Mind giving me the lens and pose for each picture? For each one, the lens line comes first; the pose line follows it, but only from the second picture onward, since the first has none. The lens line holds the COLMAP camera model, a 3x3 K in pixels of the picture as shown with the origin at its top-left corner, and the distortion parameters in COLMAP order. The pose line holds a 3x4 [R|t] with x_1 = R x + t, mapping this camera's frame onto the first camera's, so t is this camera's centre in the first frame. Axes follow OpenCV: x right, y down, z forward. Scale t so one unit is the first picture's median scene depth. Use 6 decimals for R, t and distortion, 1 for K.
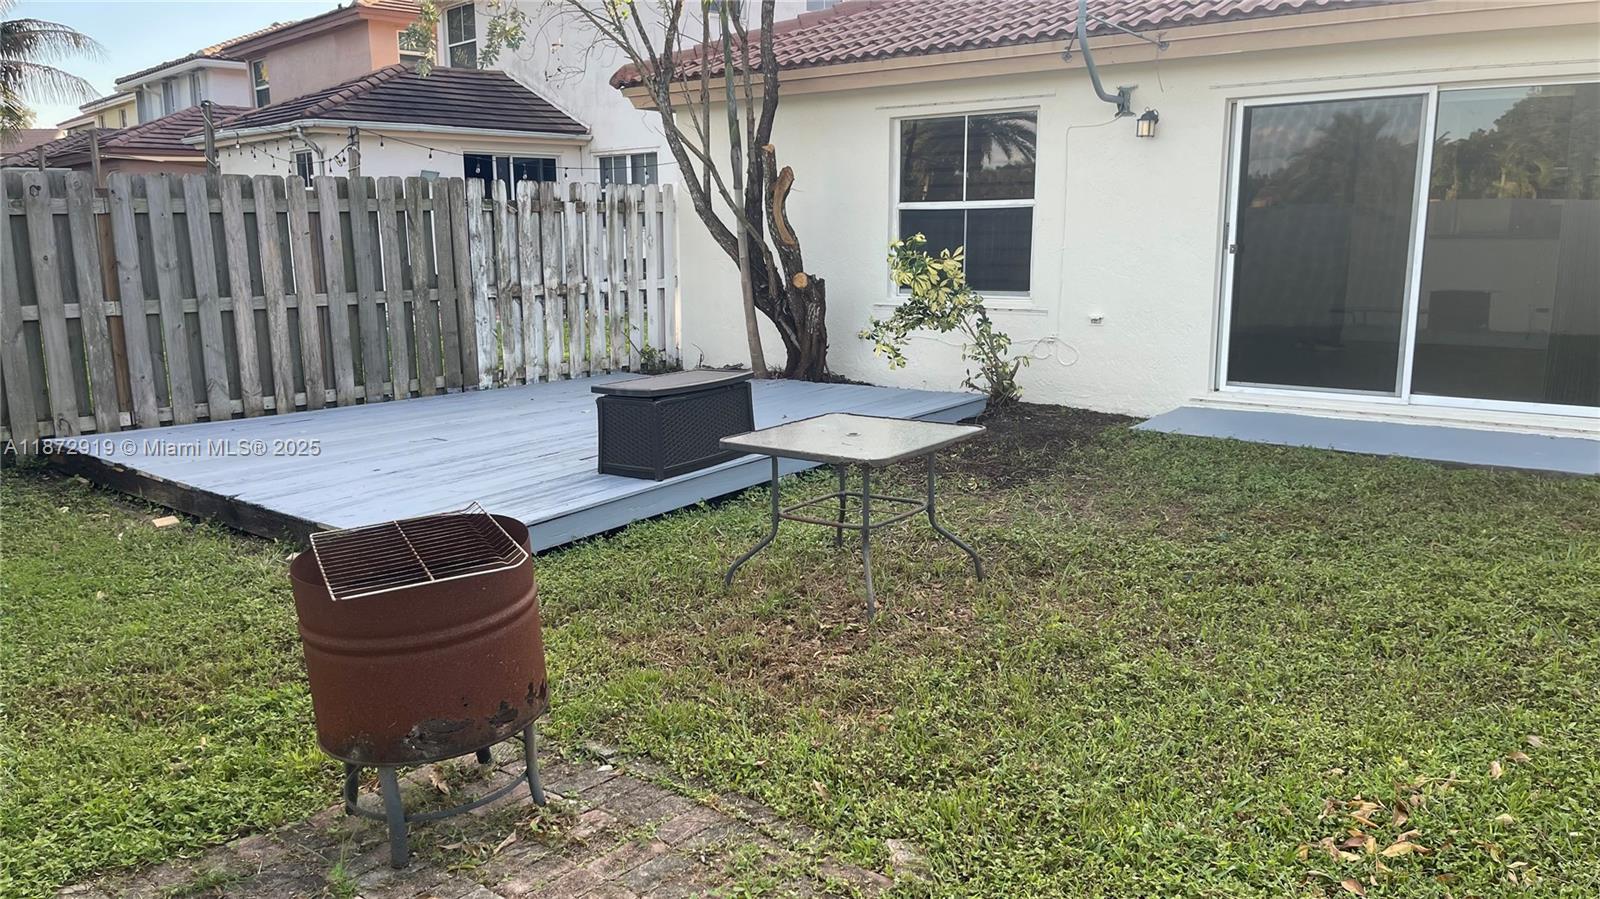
lens RADIAL K [[1218.0, 0, 801.3], [0, 1218.0, 448.8], [0, 0, 1]] dist [0.064570, -0.021737]
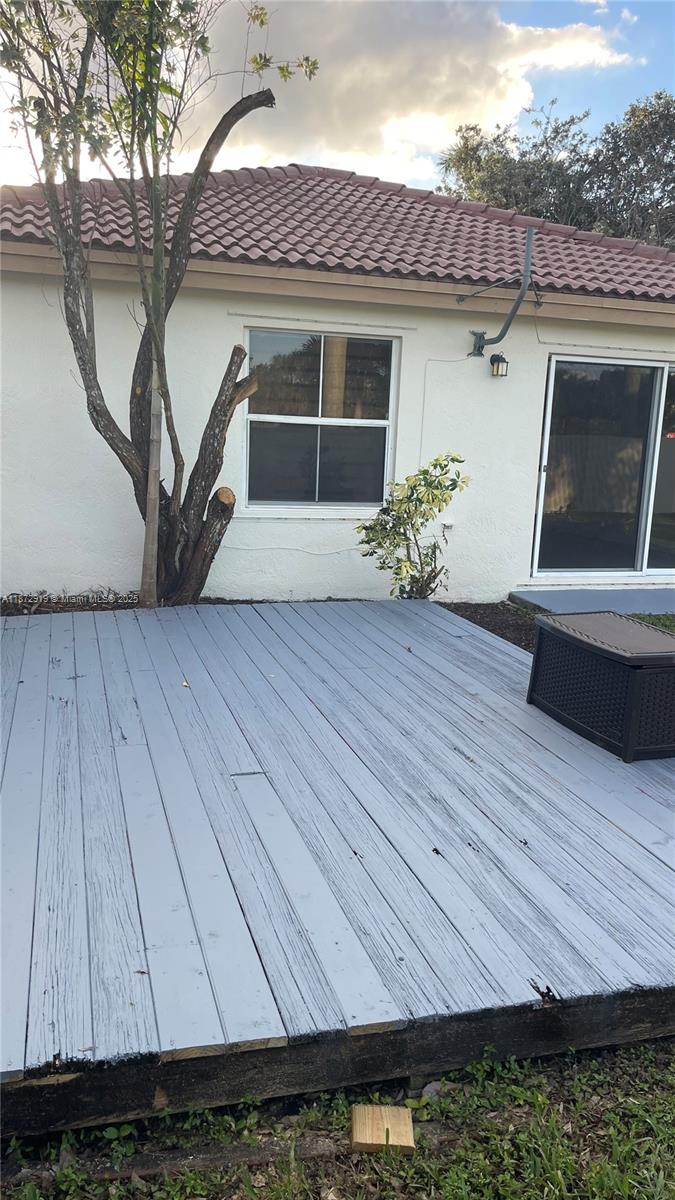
lens RADIAL K [[913.5, 0, 338.8], [0, 913.5, 602.4], [0, 0, 1]] dist [0.064570, -0.021737]
pose [[0.580719, -0.120569, 0.805127, -0.569599], [0.103013, 0.991906, 0.074238, -0.114509], [-0.807561, 0.039827, 0.588438, 0.596859]]
